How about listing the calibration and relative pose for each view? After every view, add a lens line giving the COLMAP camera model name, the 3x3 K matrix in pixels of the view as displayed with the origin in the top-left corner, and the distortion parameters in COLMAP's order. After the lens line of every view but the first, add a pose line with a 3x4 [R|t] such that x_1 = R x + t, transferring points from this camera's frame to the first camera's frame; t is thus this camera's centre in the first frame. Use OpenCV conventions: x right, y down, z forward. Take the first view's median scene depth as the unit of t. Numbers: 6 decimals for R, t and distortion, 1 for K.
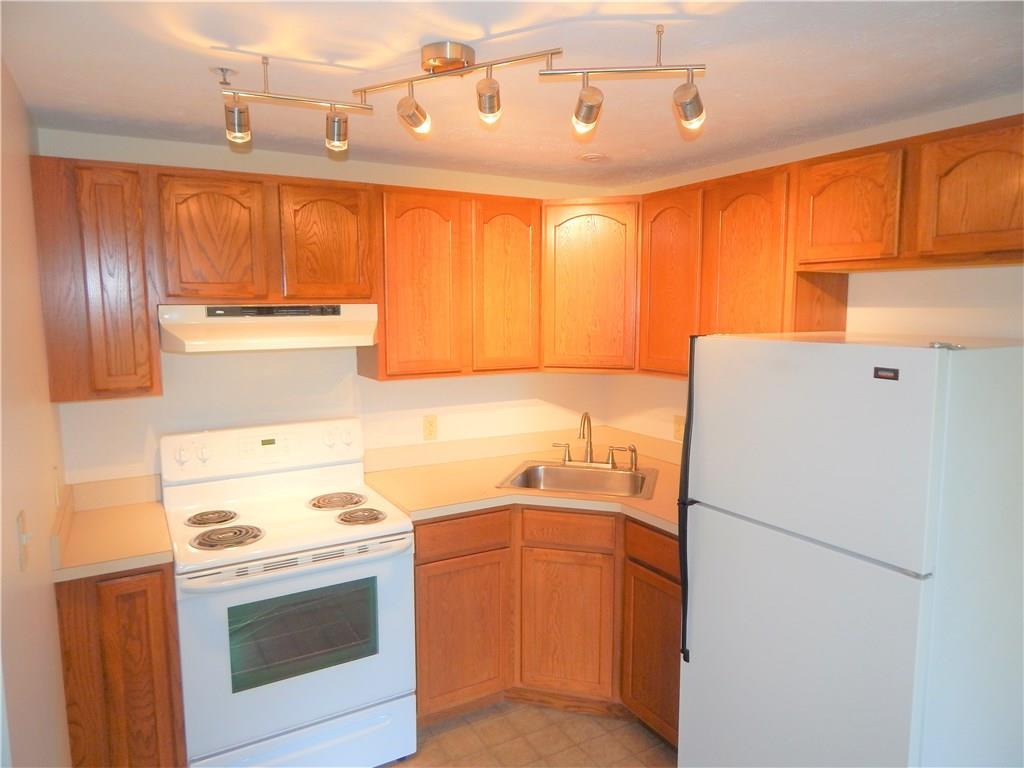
lens RADIAL K [[671.3, 0, 516.4], [0, 671.3, 381.3], [0, 0, 1]] dist [-0.004299, -0.002555]
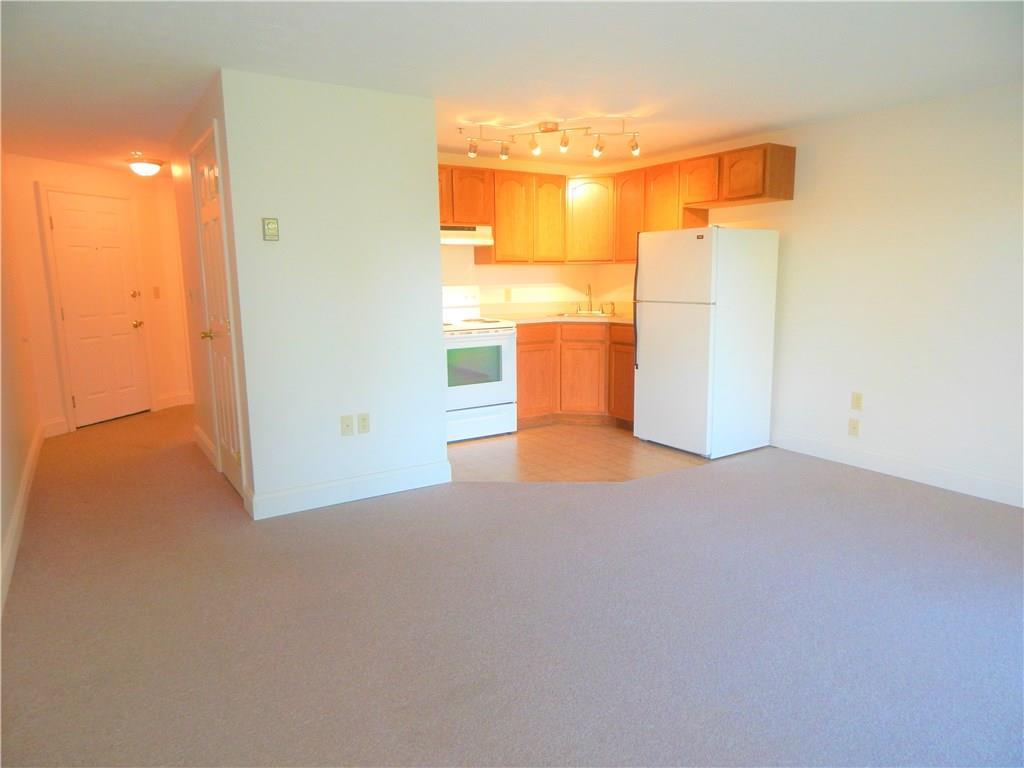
lens RADIAL K [[671.3, 0, 512.8], [0, 671.3, 379.5], [0, 0, 1]] dist [-0.004299, -0.002555]
pose [[0.999108, -0.015571, 0.039253, -0.261653], [0.013954, 0.999057, 0.041121, 0.314290], [-0.039856, -0.040536, 0.998383, -1.265434]]
